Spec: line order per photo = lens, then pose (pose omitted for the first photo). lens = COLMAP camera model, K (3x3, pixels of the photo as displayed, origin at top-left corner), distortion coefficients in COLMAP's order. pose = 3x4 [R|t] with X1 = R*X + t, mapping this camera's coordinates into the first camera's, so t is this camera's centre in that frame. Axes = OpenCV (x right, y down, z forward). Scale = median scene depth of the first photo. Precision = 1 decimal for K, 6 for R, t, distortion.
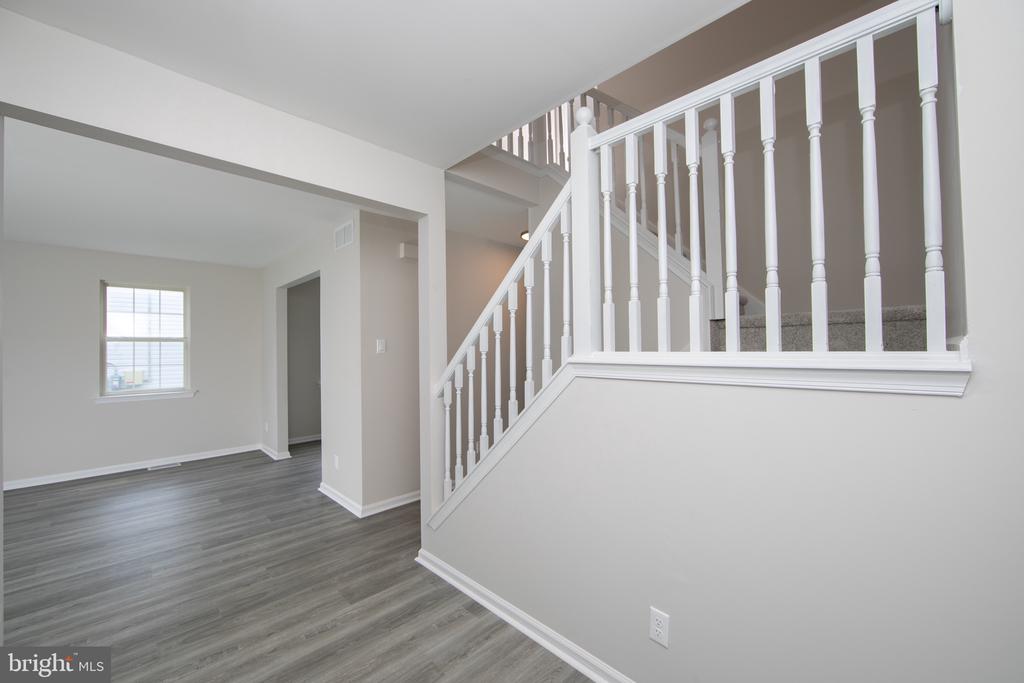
lens RADIAL K [[407.5, 0, 515.8], [0, 407.5, 340.9], [0, 0, 1]] dist [-0.010626, 0.002887]
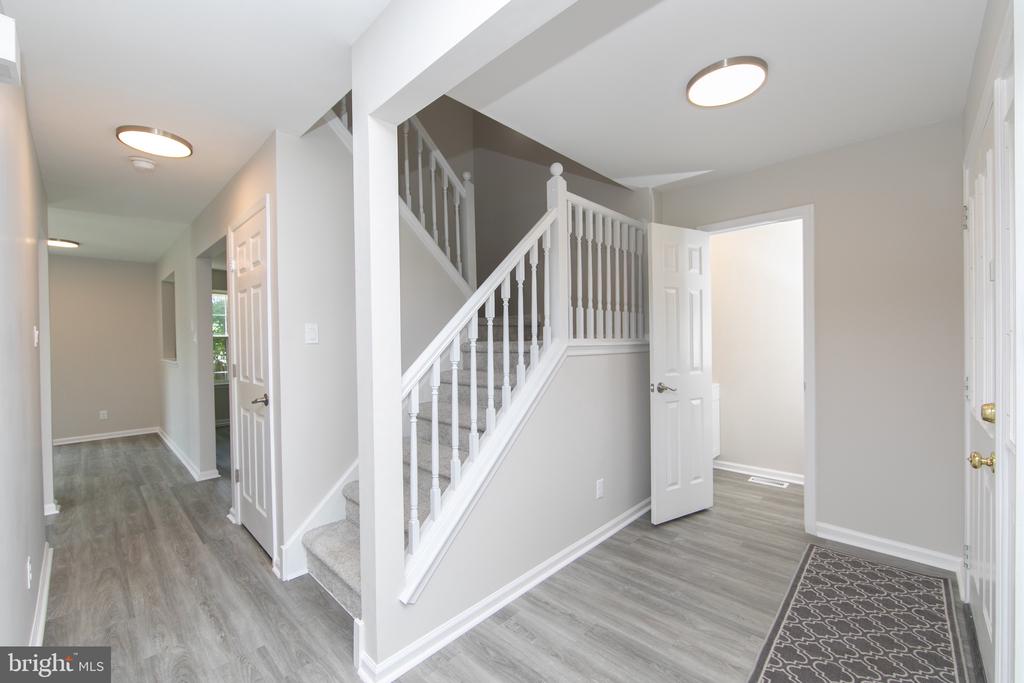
lens RADIAL K [[407.5, 0, 516.2], [0, 407.5, 344.2], [0, 0, 1]] dist [-0.010626, 0.002887]
pose [[-0.022673, 0.007387, 0.999716, -1.189728], [-0.000317, 0.999973, -0.007396, 0.053048], [-0.999743, -0.000485, -0.022670, 1.141366]]
